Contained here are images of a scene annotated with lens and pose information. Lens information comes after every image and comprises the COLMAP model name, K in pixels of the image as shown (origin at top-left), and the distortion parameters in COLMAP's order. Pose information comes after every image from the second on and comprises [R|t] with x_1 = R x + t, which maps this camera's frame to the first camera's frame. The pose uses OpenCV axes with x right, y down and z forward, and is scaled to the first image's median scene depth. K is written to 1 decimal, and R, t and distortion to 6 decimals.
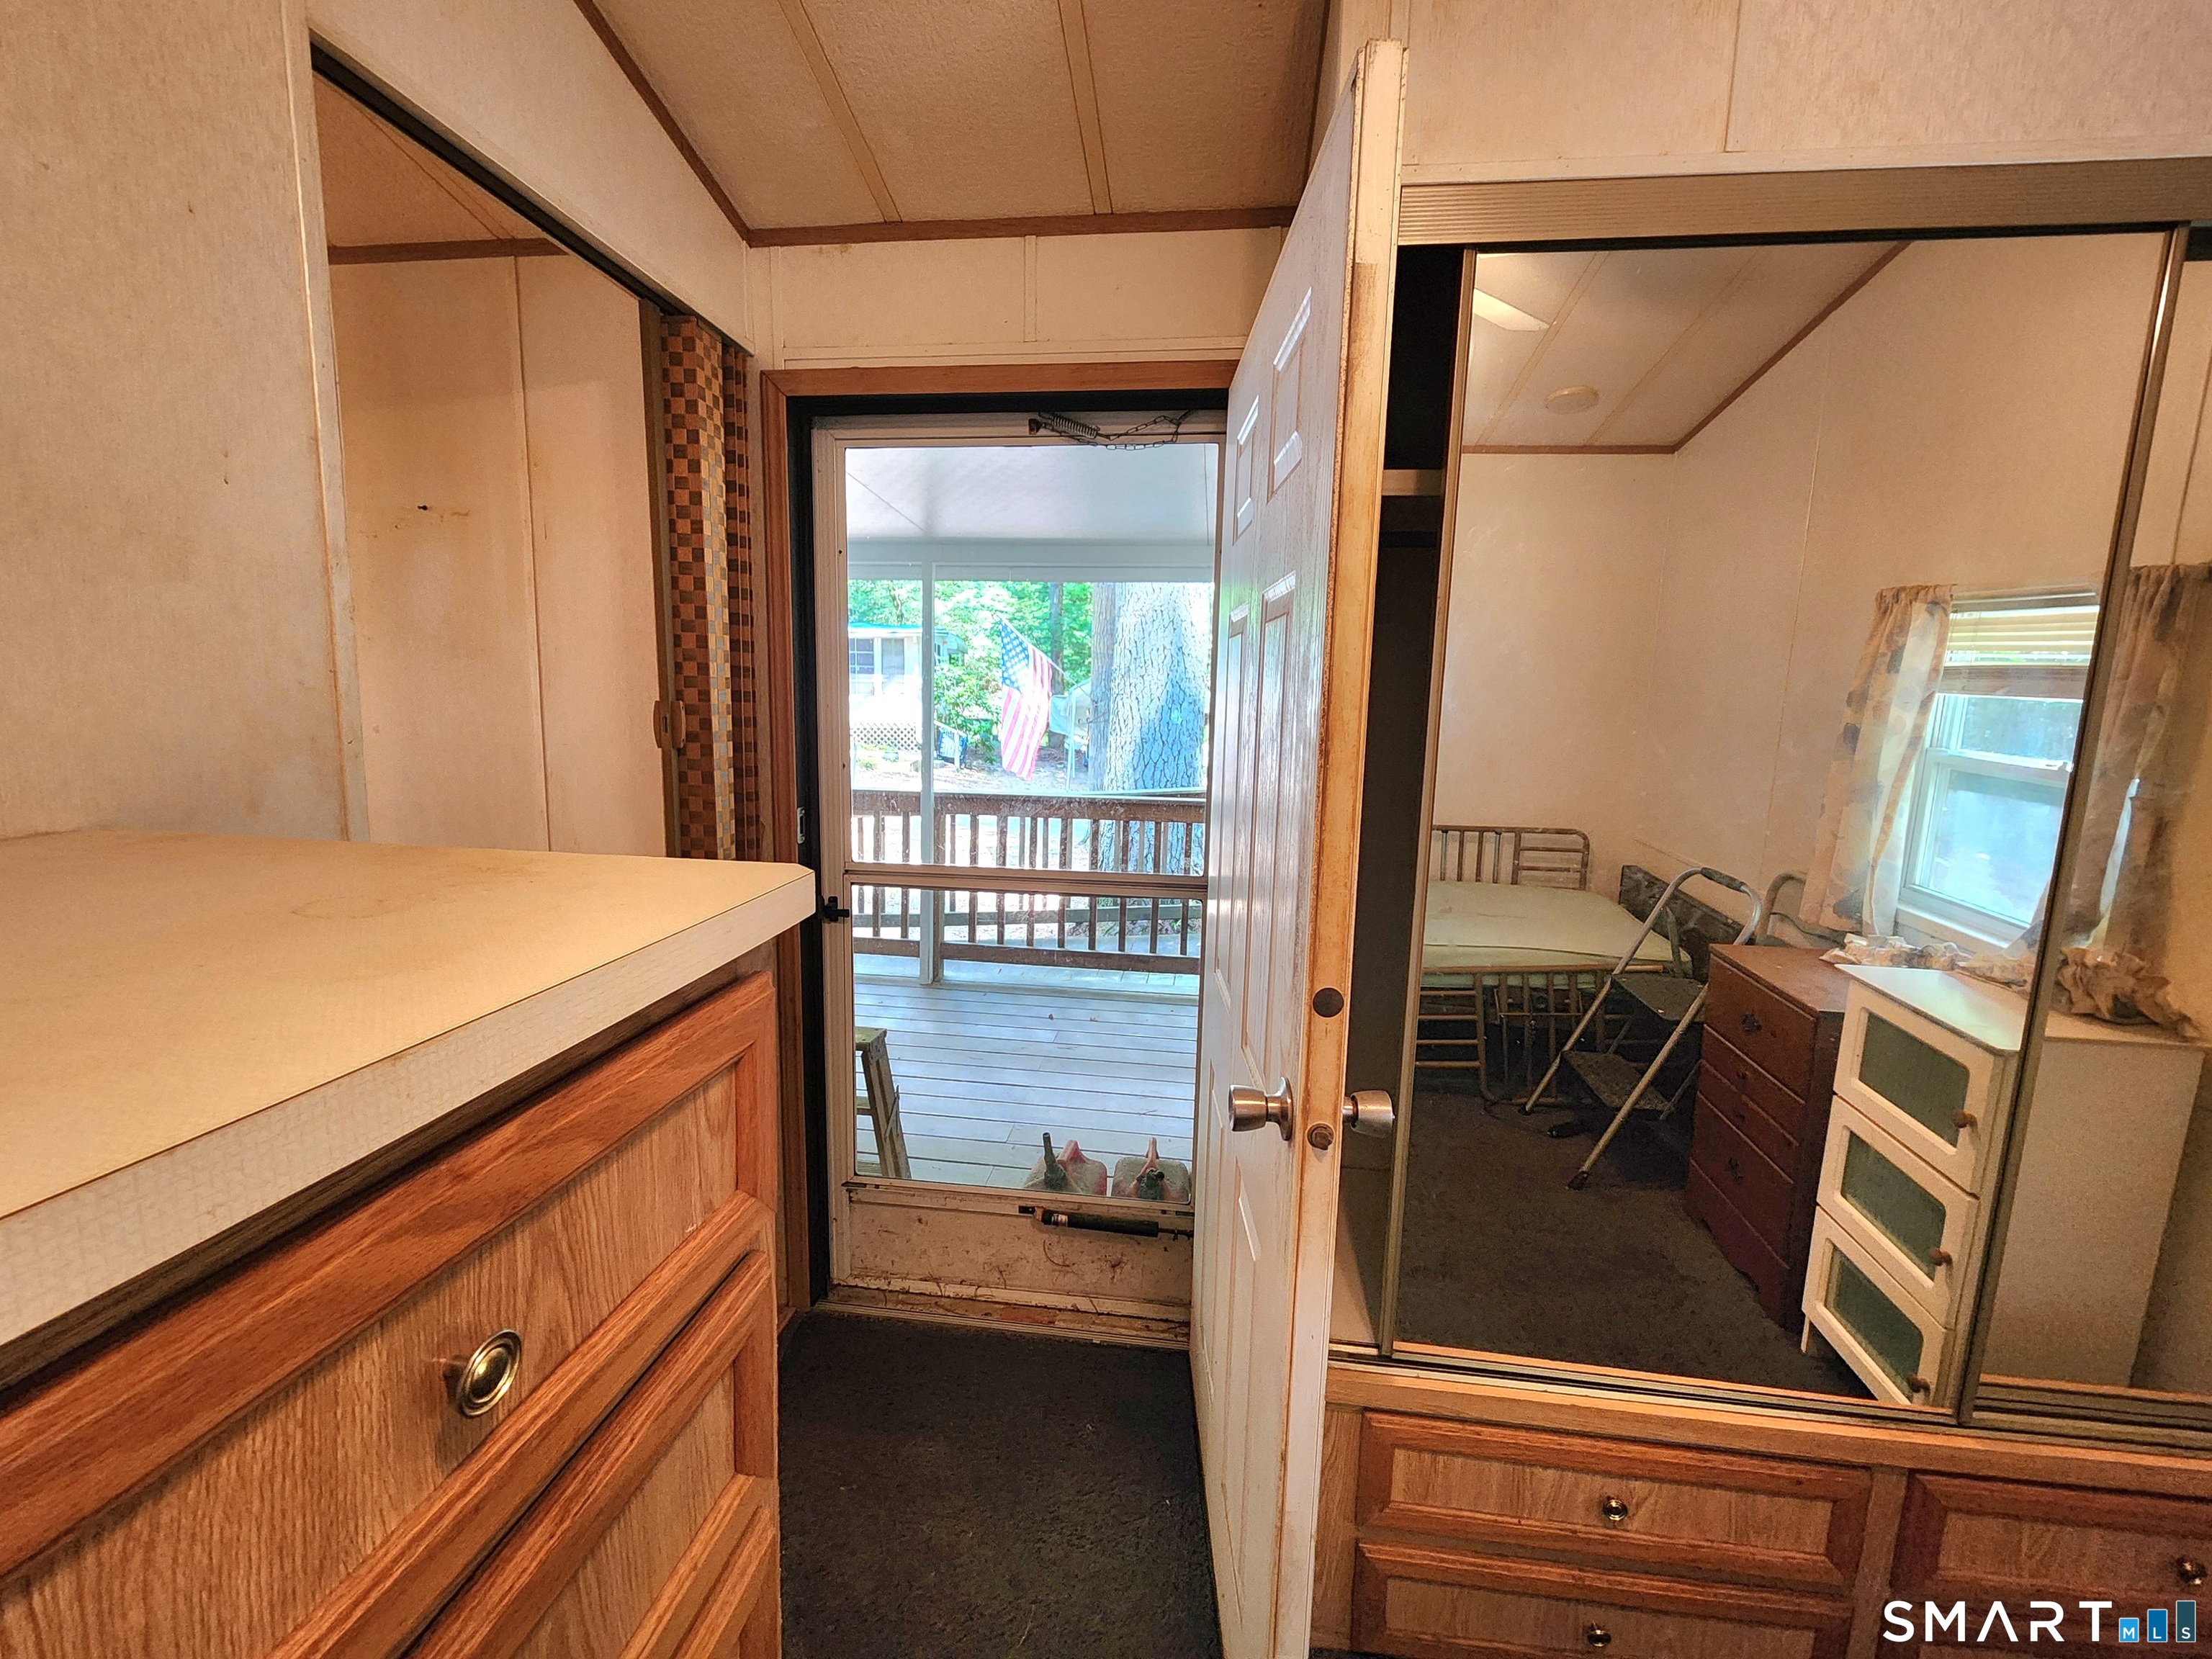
lens RADIAL K [[906.2, 0, 1103.9], [0, 906.2, 810.4], [0, 0, 1]] dist [0.003738, -0.003151]
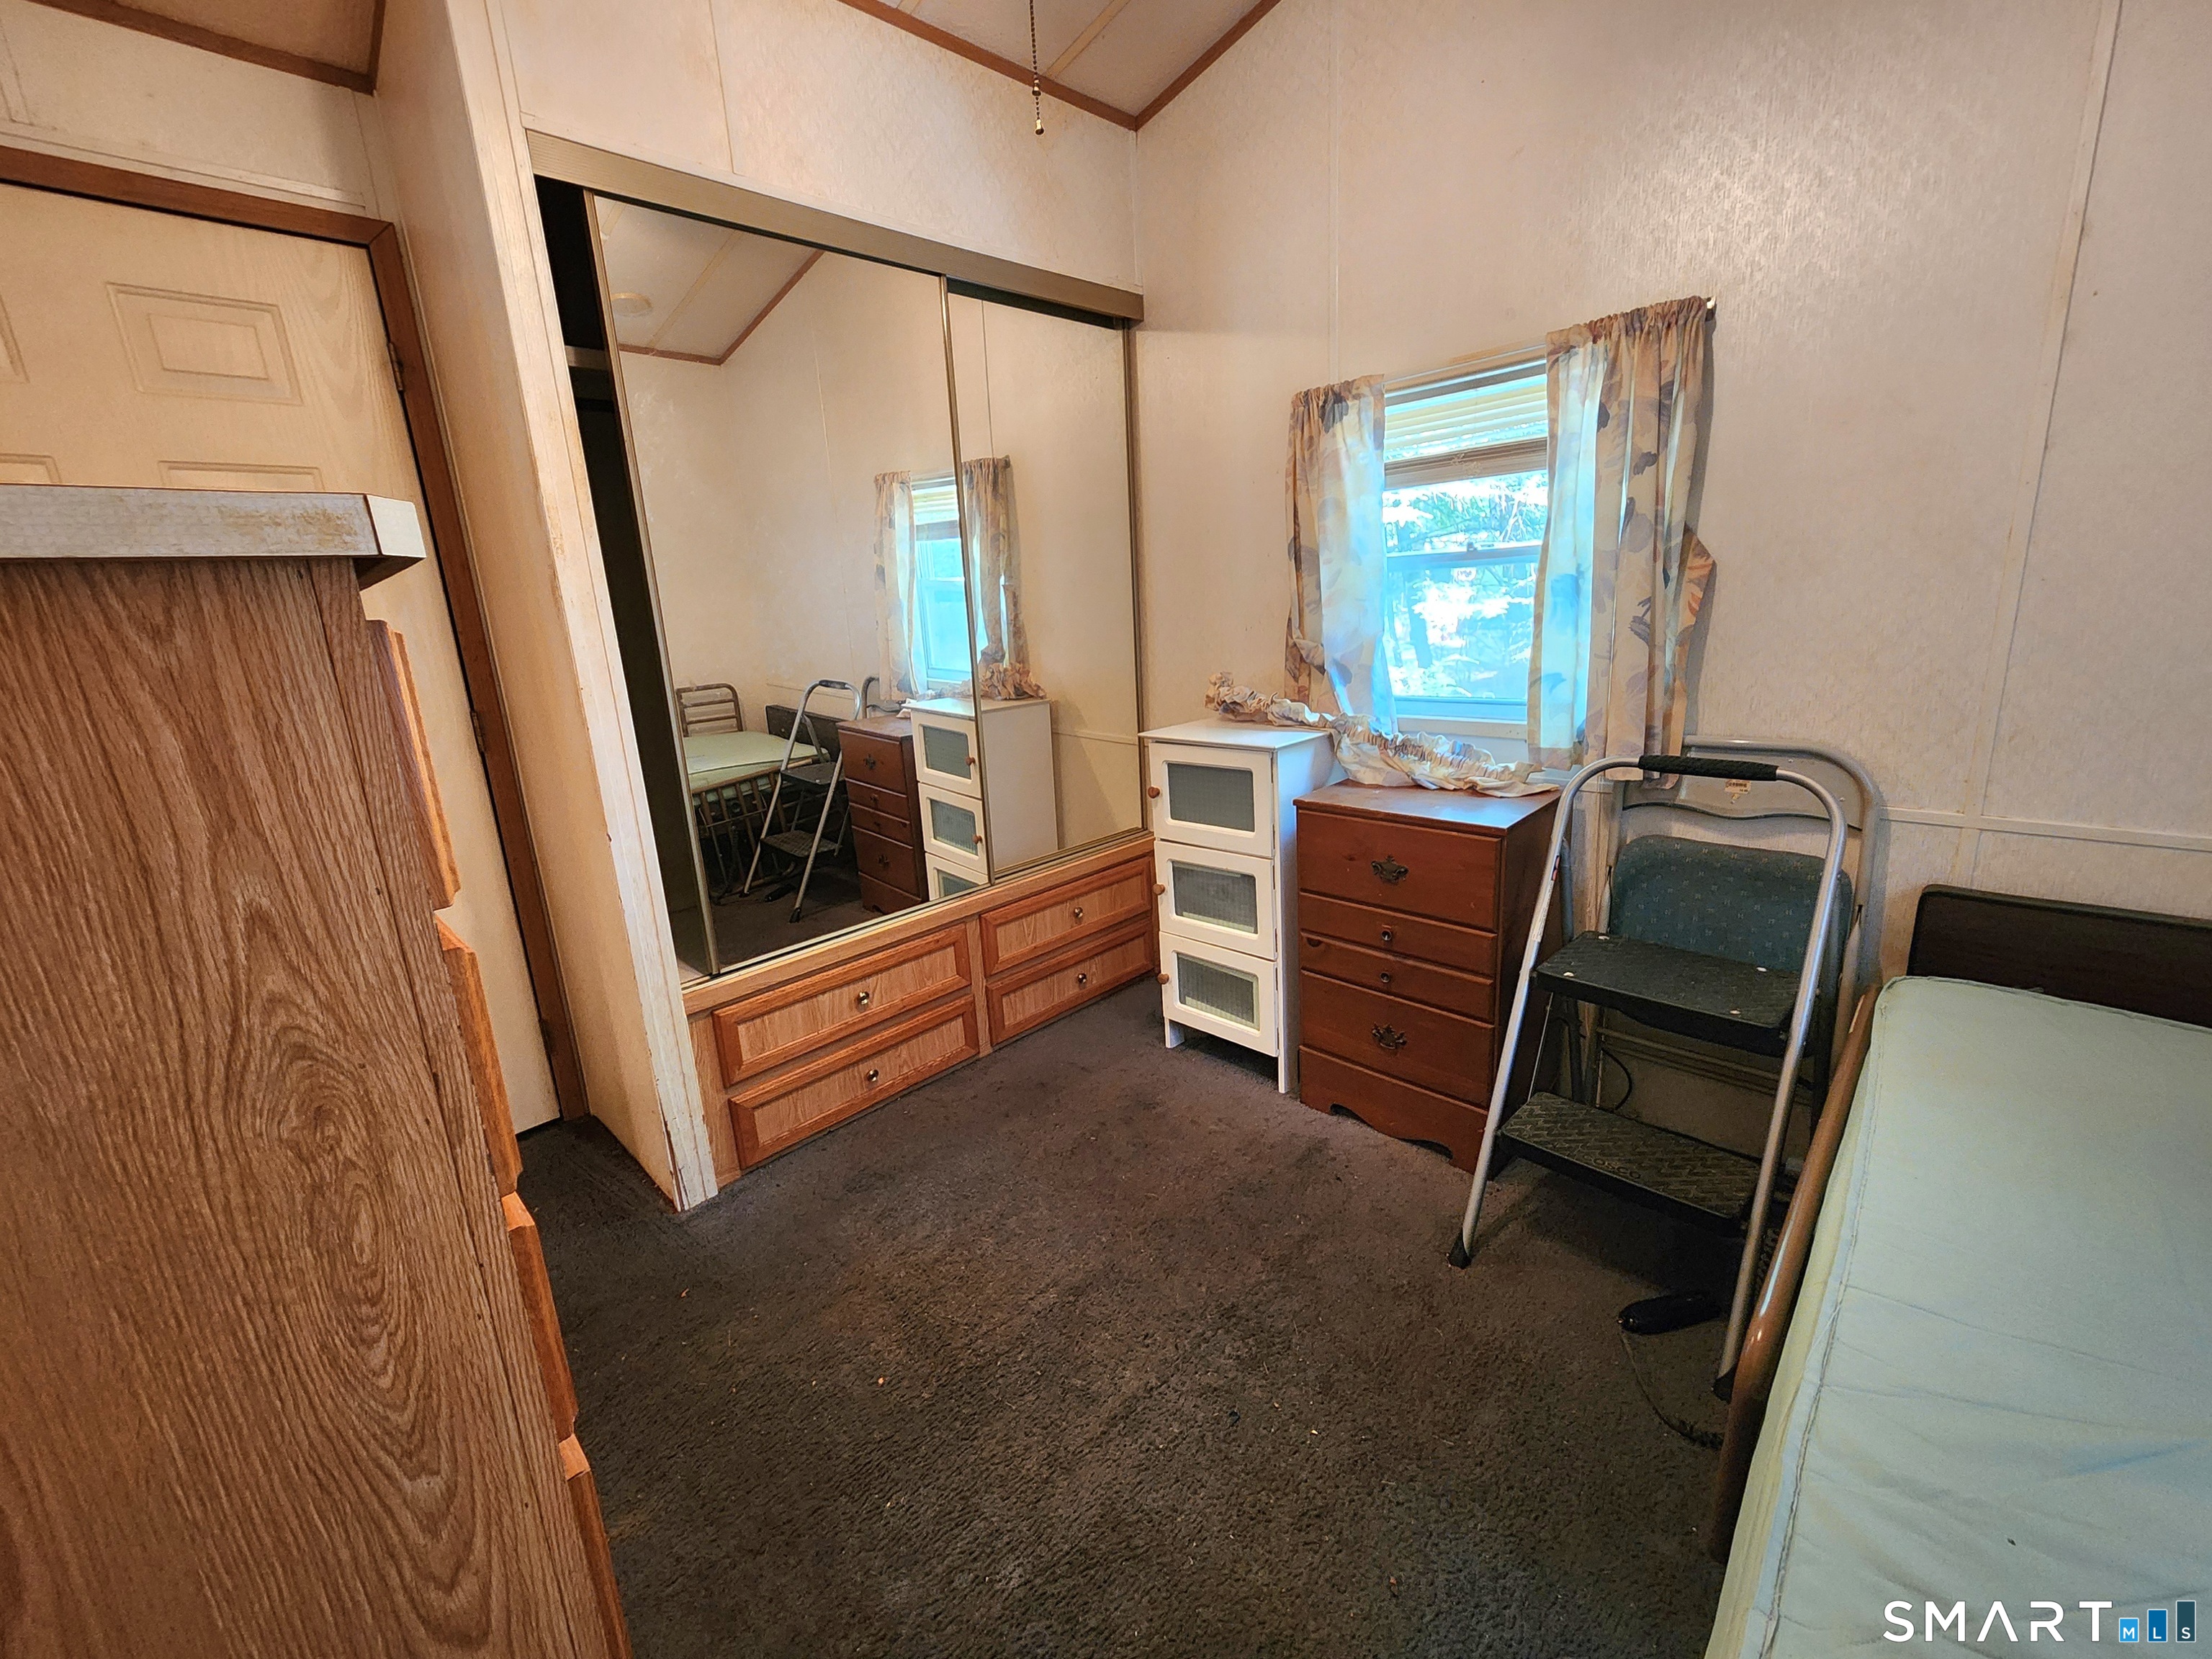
lens RADIAL K [[906.2, 0, 1103.9], [0, 906.2, 810.4], [0, 0, 1]] dist [0.003738, -0.003151]
pose [[0.607539, -0.241253, 0.756765, -0.256071], [0.178955, 0.969835, 0.165513, 0.148041], [-0.773868, 0.034871, 0.632386, -0.310894]]
